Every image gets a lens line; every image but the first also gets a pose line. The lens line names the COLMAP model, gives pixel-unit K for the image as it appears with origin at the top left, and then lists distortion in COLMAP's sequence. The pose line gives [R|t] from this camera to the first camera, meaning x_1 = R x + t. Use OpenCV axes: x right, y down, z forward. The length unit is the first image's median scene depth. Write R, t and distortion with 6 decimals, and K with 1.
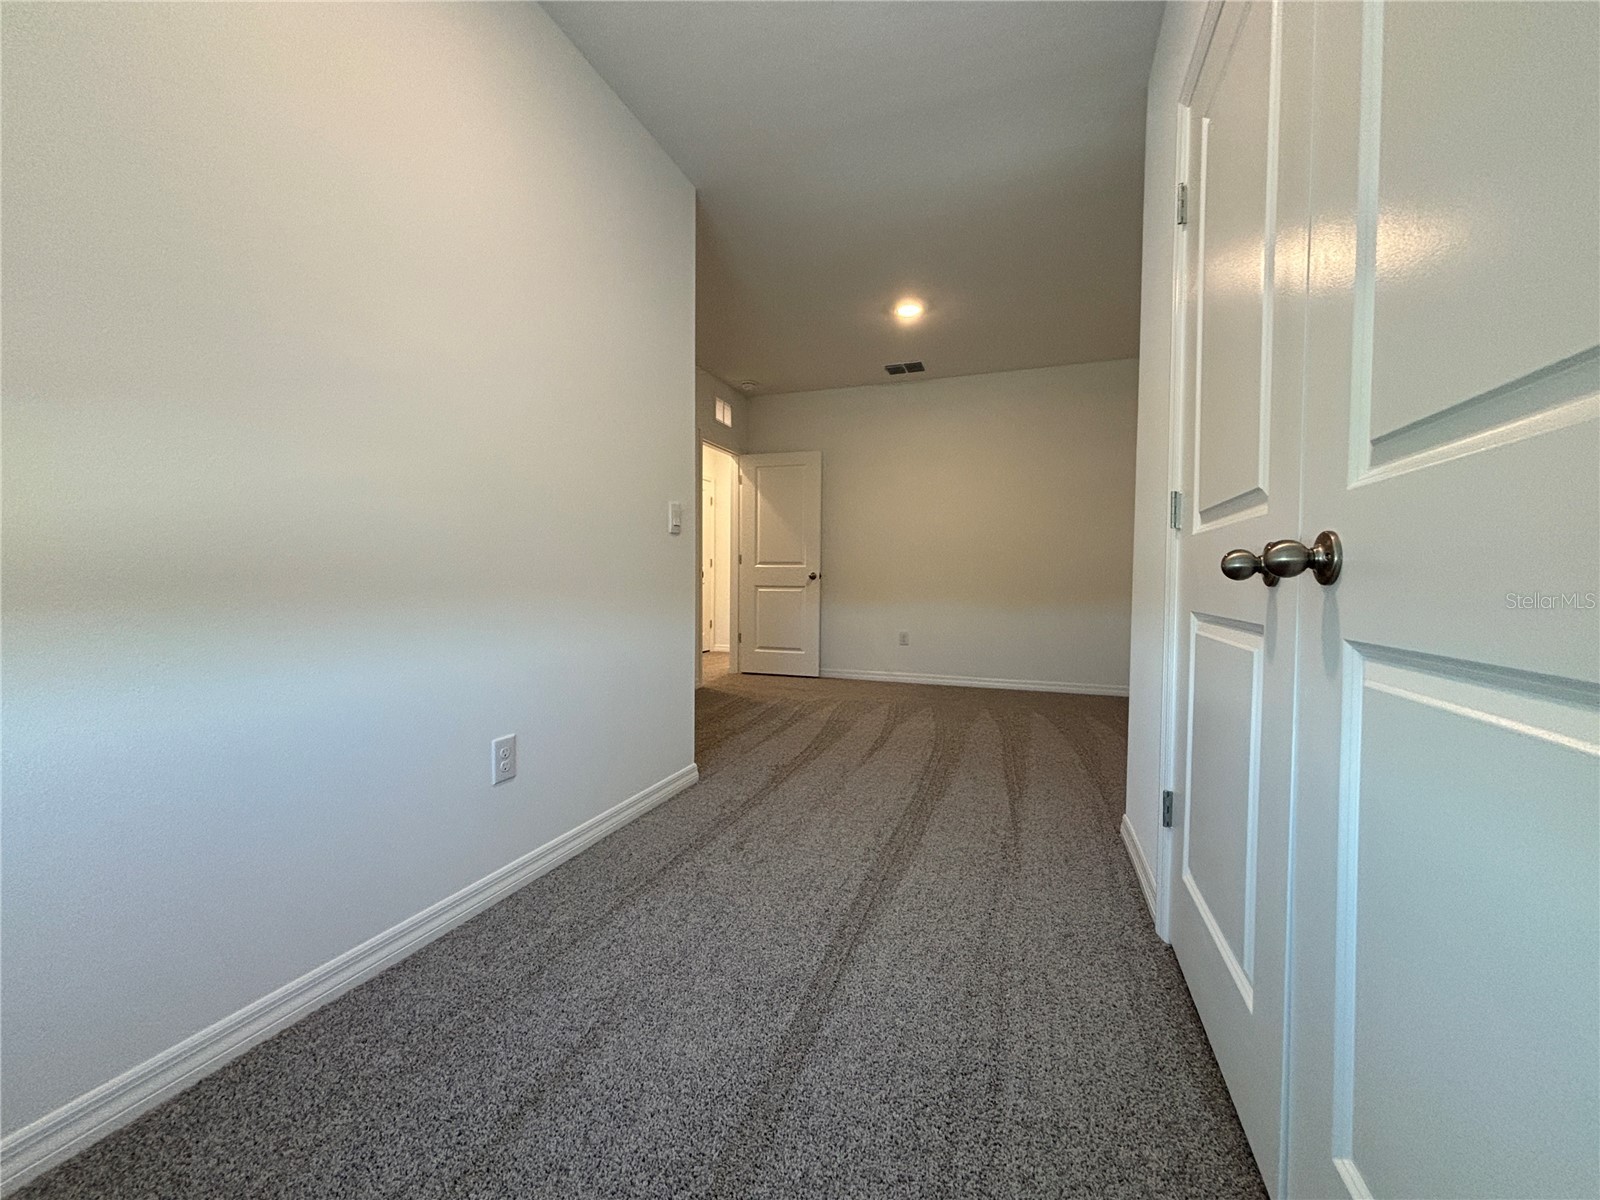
lens RADIAL K [[643.0, 0, 794.8], [0, 643.0, 601.1], [0, 0, 1]] dist [0.004289, -0.000700]
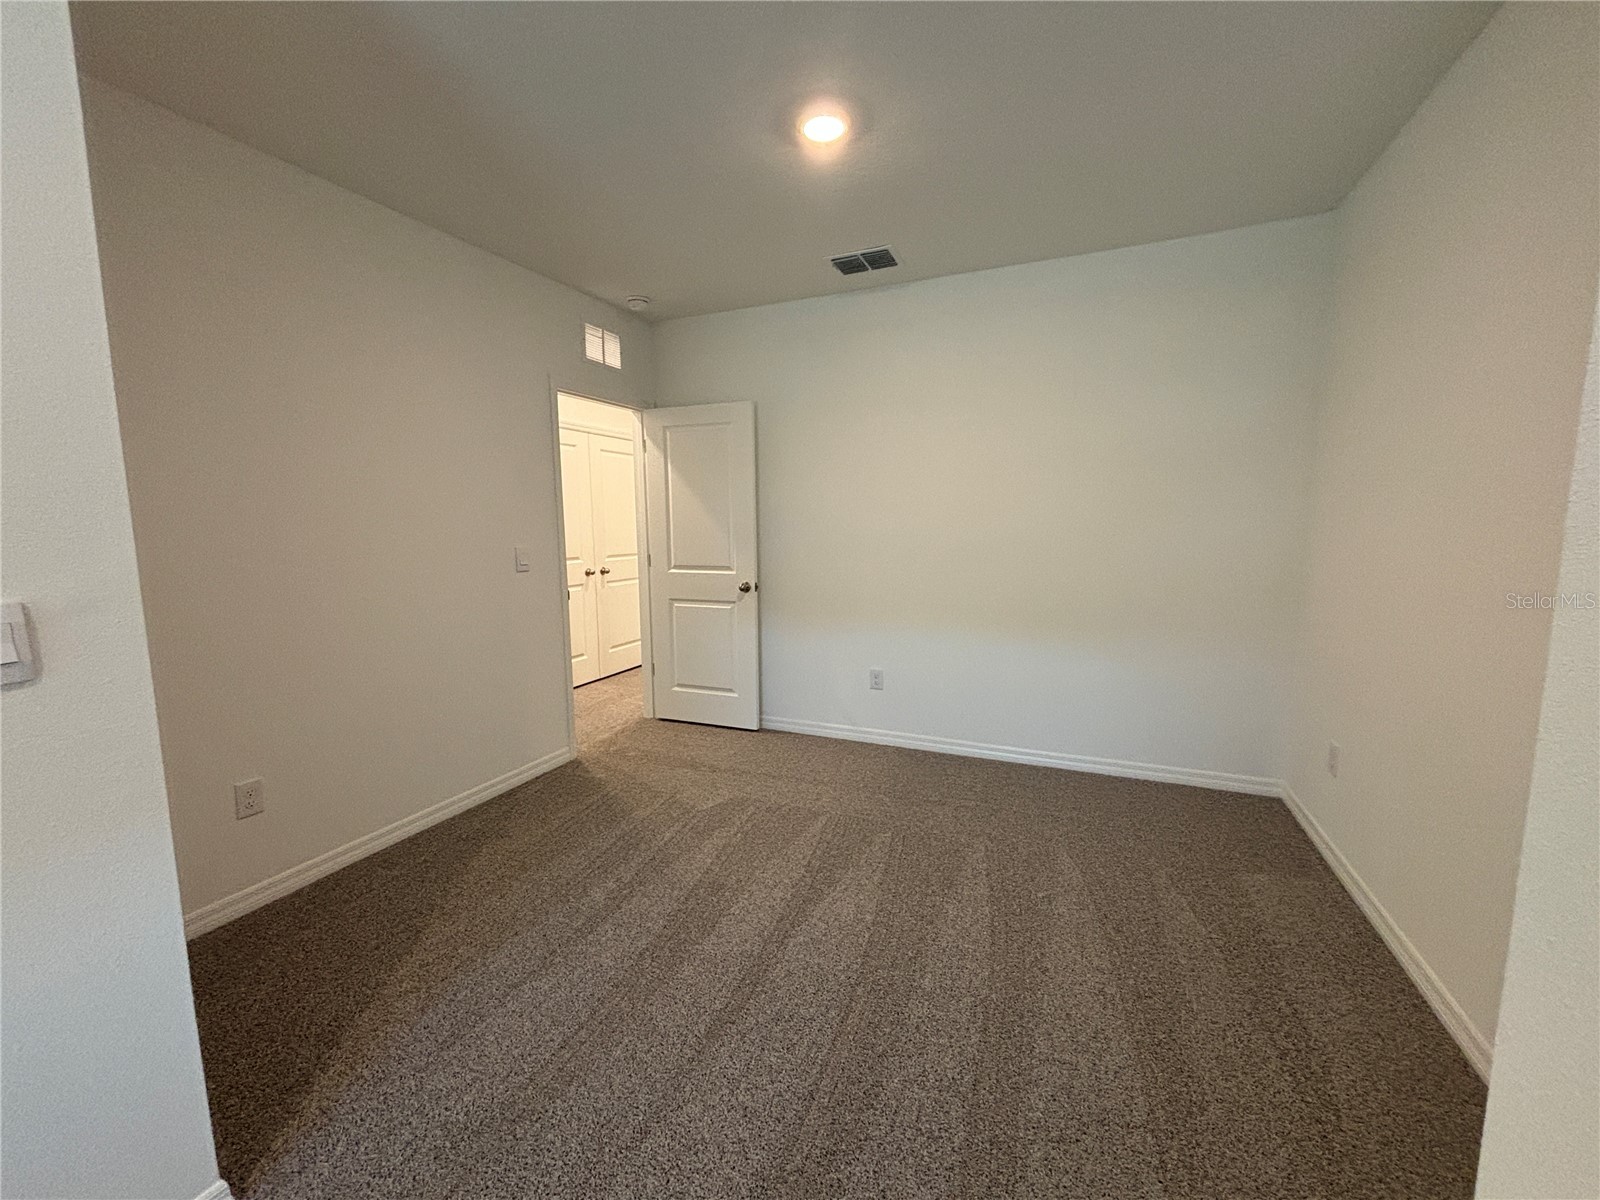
lens RADIAL K [[643.0, 0, 806.9], [0, 643.0, 600.0], [0, 0, 1]] dist [0.004289, -0.000700]
pose [[0.998074, -0.008140, -0.061503, 0.137075], [0.013916, 0.995467, 0.094085, -0.090345], [0.060459, -0.094759, 0.993663, 0.322830]]
